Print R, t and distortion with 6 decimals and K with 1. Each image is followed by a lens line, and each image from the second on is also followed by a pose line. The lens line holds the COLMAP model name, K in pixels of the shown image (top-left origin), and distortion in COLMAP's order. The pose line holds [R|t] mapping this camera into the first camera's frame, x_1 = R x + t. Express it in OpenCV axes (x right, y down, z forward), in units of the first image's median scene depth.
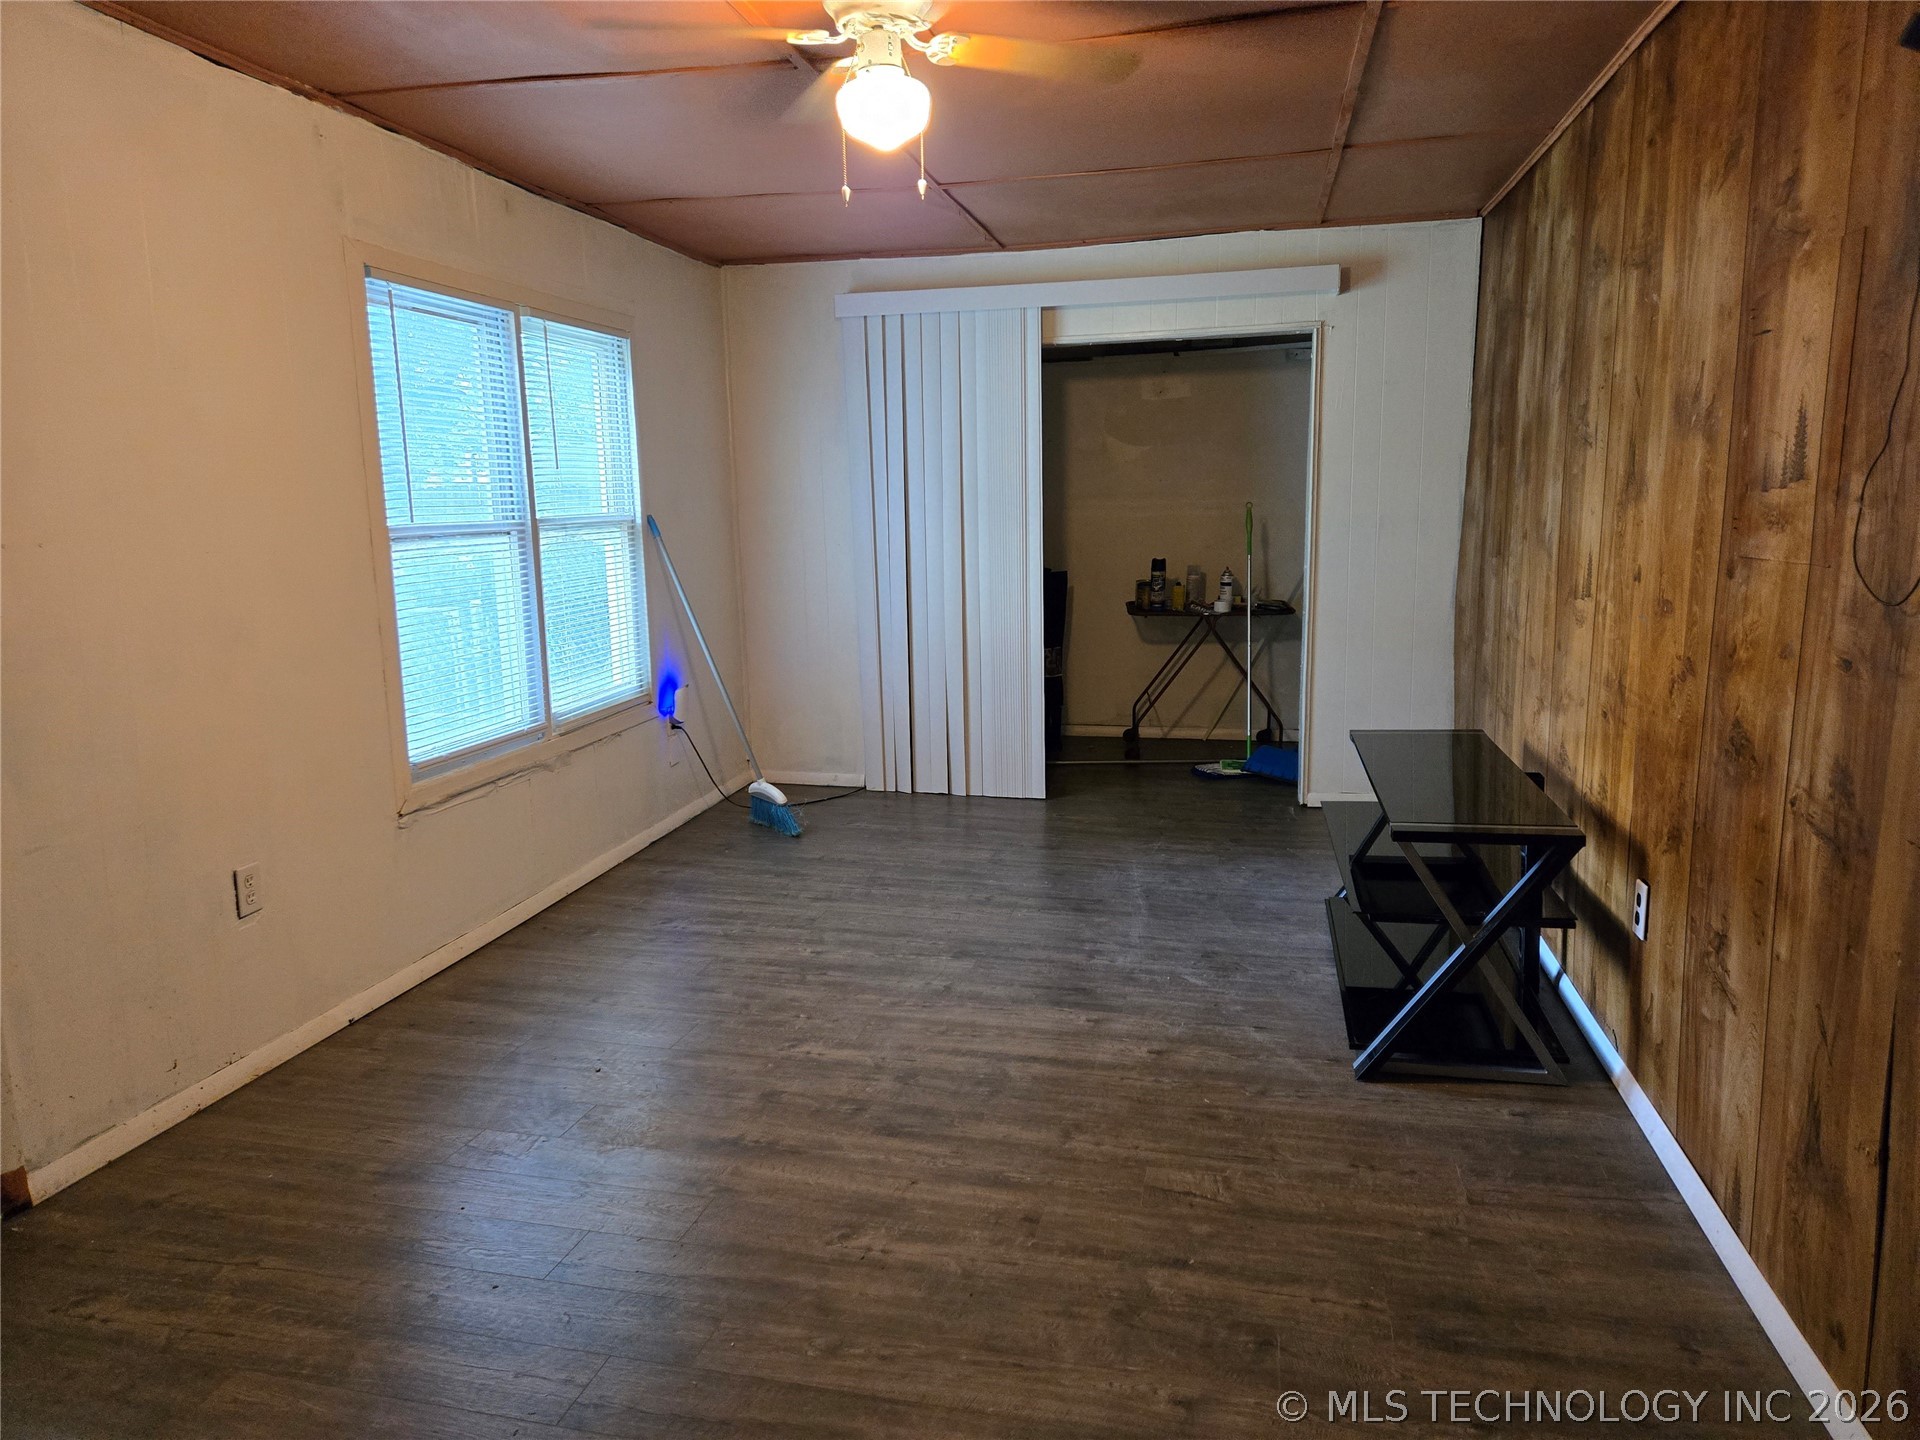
lens RADIAL K [[1278.6, 0, 955.9], [0, 1278.6, 714.2], [0, 0, 1]] dist [0.080223, -0.075320]
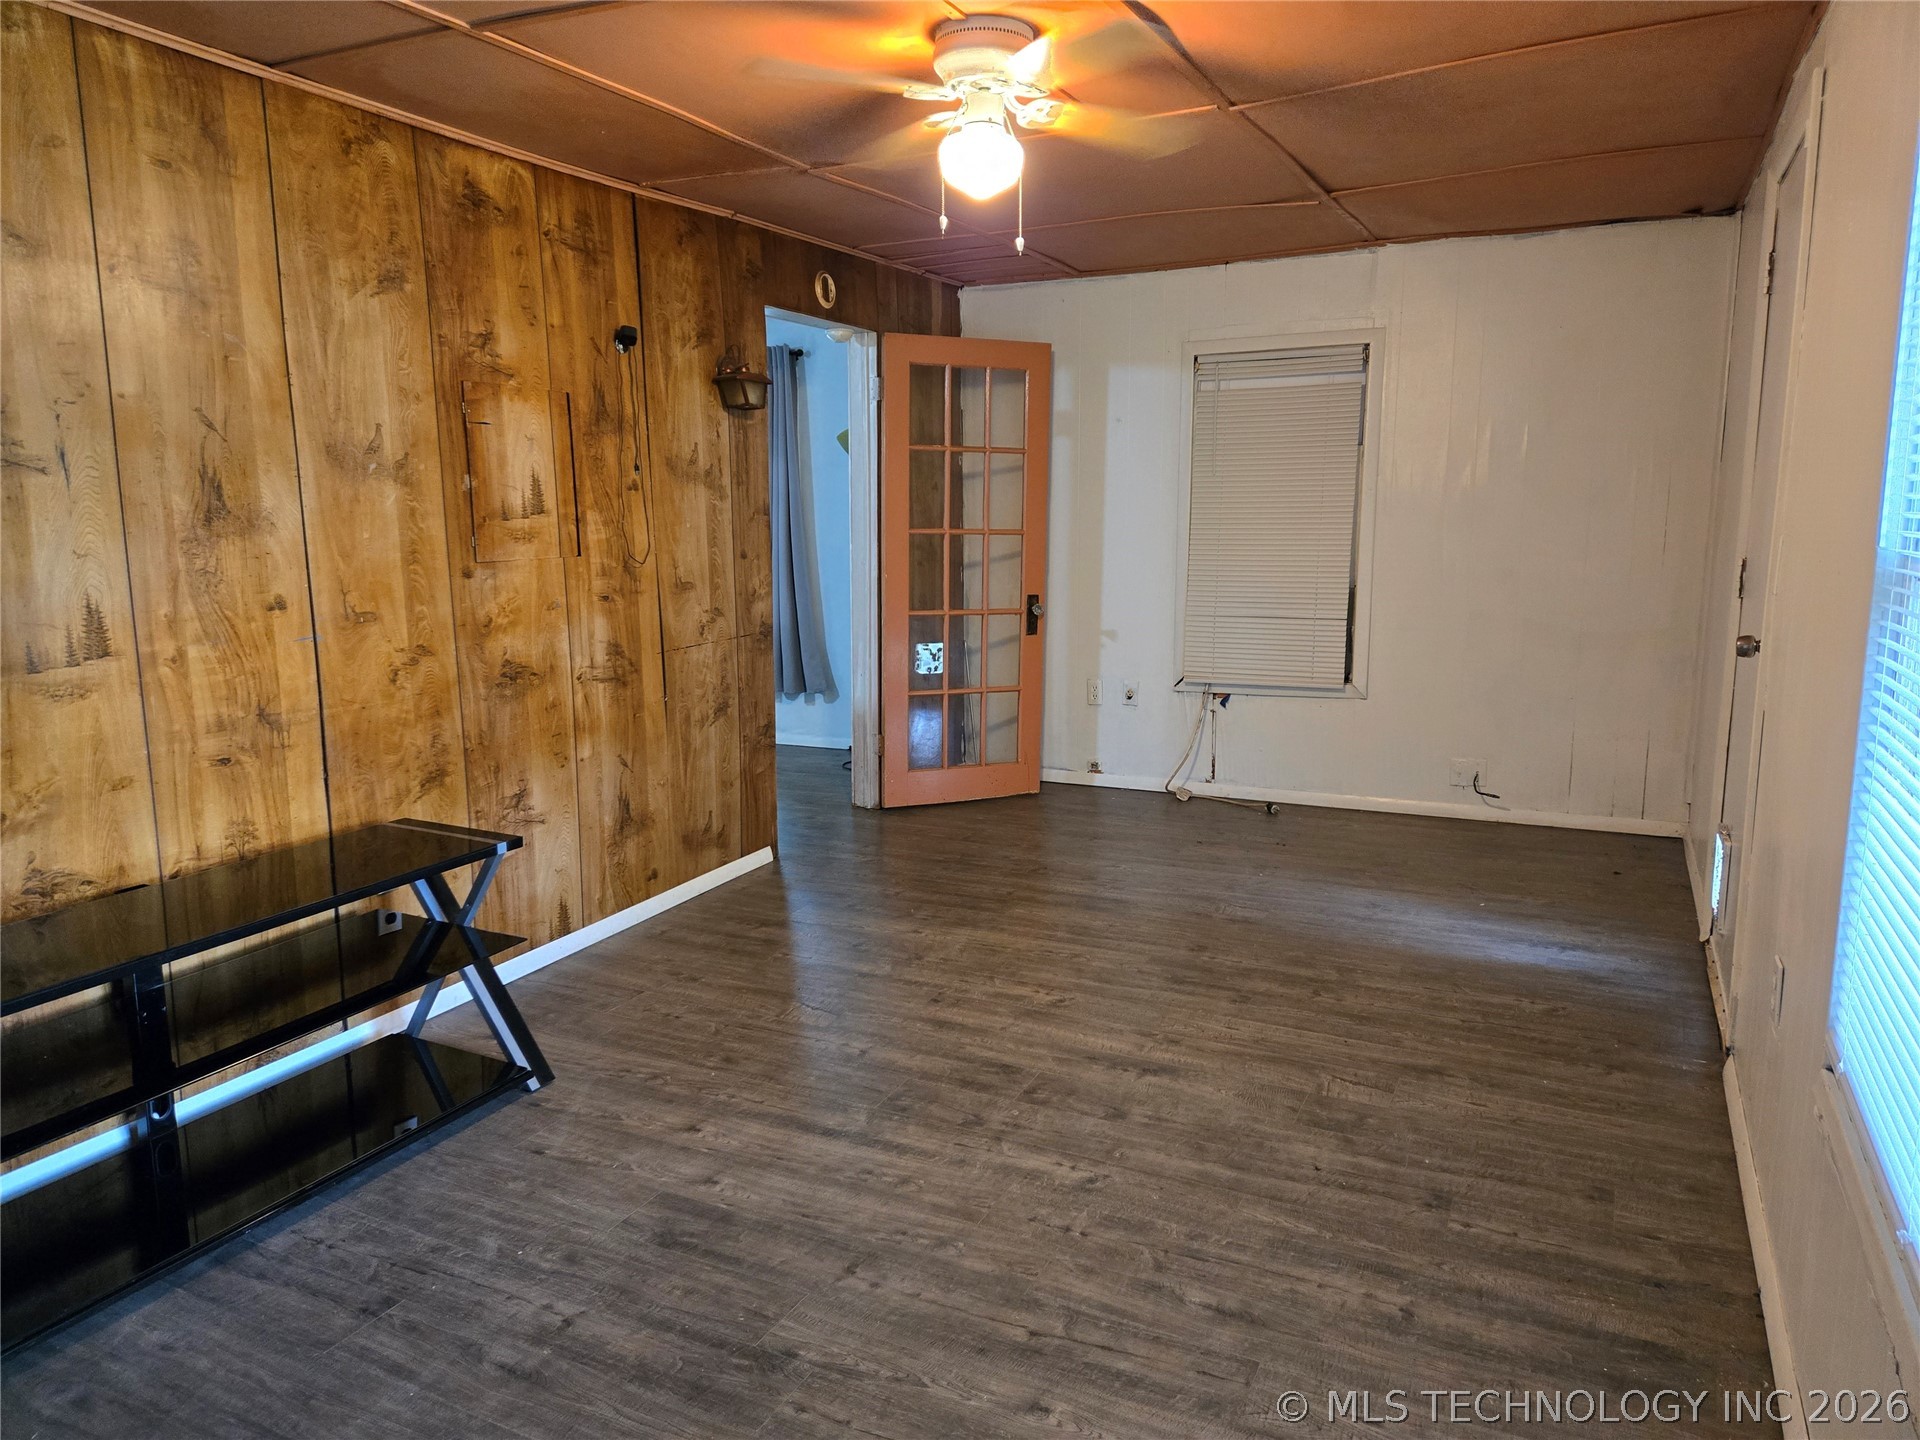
lens RADIAL K [[1278.6, 0, 955.9], [0, 1278.6, 714.2], [0, 0, 1]] dist [0.080223, -0.075320]
pose [[-0.969464, -0.011480, 0.244966, -0.258523], [0.068598, 0.946334, 0.315826, -0.306472], [-0.235445, 0.322986, -0.916649, 1.799471]]
